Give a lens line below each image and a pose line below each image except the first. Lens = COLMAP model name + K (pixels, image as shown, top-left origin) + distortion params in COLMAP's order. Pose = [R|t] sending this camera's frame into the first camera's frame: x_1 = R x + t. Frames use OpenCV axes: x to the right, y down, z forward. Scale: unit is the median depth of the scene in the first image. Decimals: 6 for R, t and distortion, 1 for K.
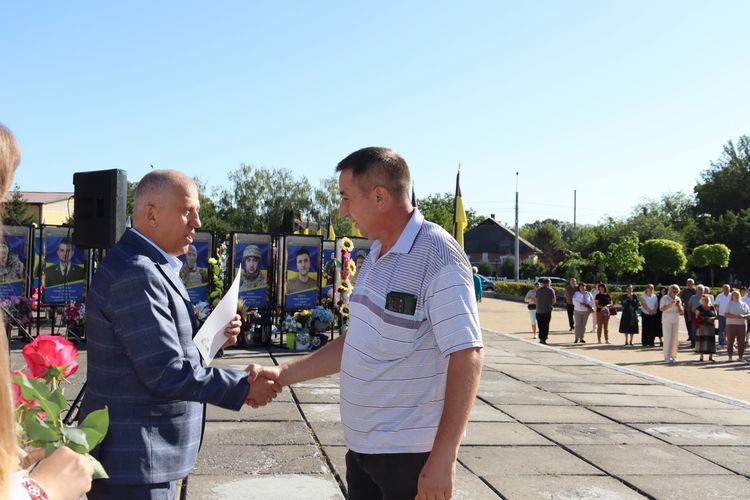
lens RADIAL K [[987.1, 0, 384.6], [0, 987.1, 248.7], [0, 0, 1]] dist [-0.004056, 0.342747]
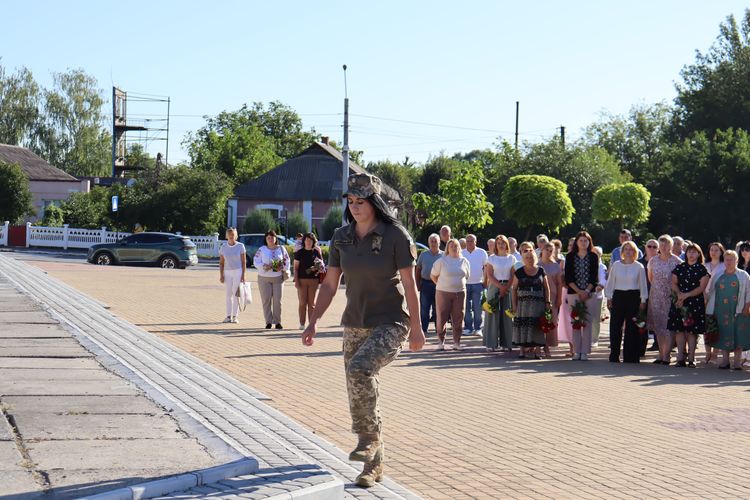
lens RADIAL K [[1682.4, 0, 375.0], [0, 1682.4, 250.0], [0, 0, 1]] dist [0.352979, 0.118340]
pose [[0.997560, 0.004659, 0.069666, 0.192250], [-0.006510, 0.999631, 0.026369, 0.017782], [-0.069517, -0.026758, 0.997222, -0.061040]]
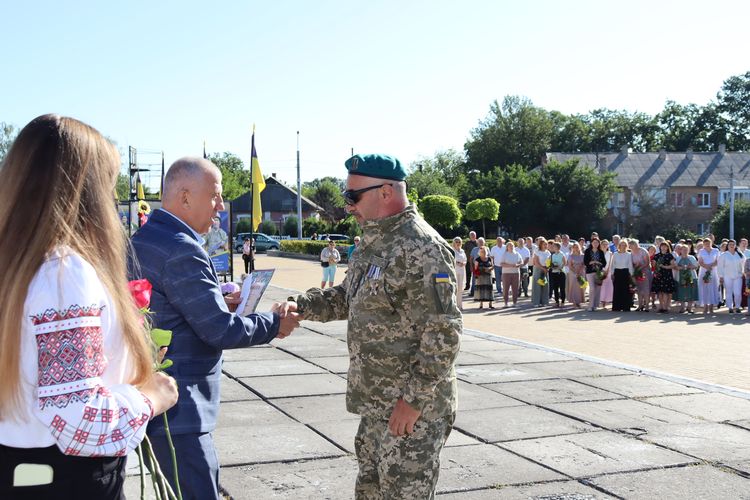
lens RADIAL K [[987.1, 0, 384.6], [0, 987.1, 248.7], [0, 0, 1]] dist [-0.004056, 0.342747]
pose [[0.974750, -0.032054, 0.220987, -0.013806], [0.022772, 0.998753, 0.044422, -0.001020], [-0.222136, -0.038268, 0.974265, -0.013400]]
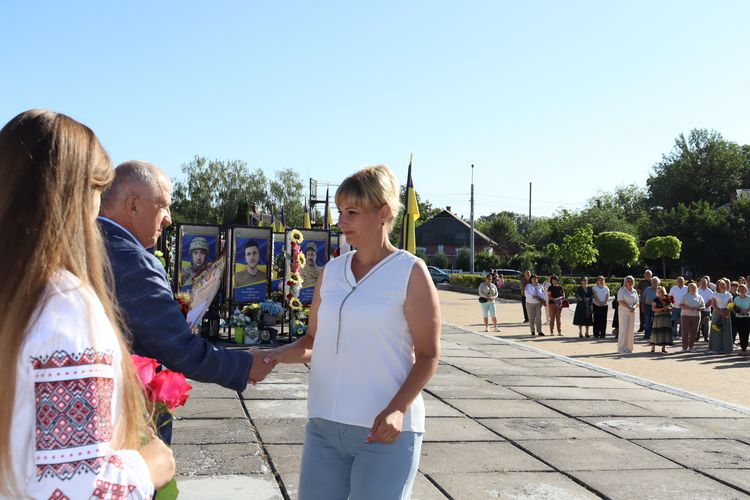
lens RADIAL K [[987.1, 0, 384.6], [0, 987.1, 248.7], [0, 0, 1]] dist [-0.004056, 0.342747]
pose [[0.999055, -0.001679, 0.043435, 0.003995], [0.001358, 0.999972, 0.007416, 0.000431], [-0.043447, -0.007350, 0.999029, 0.009624]]
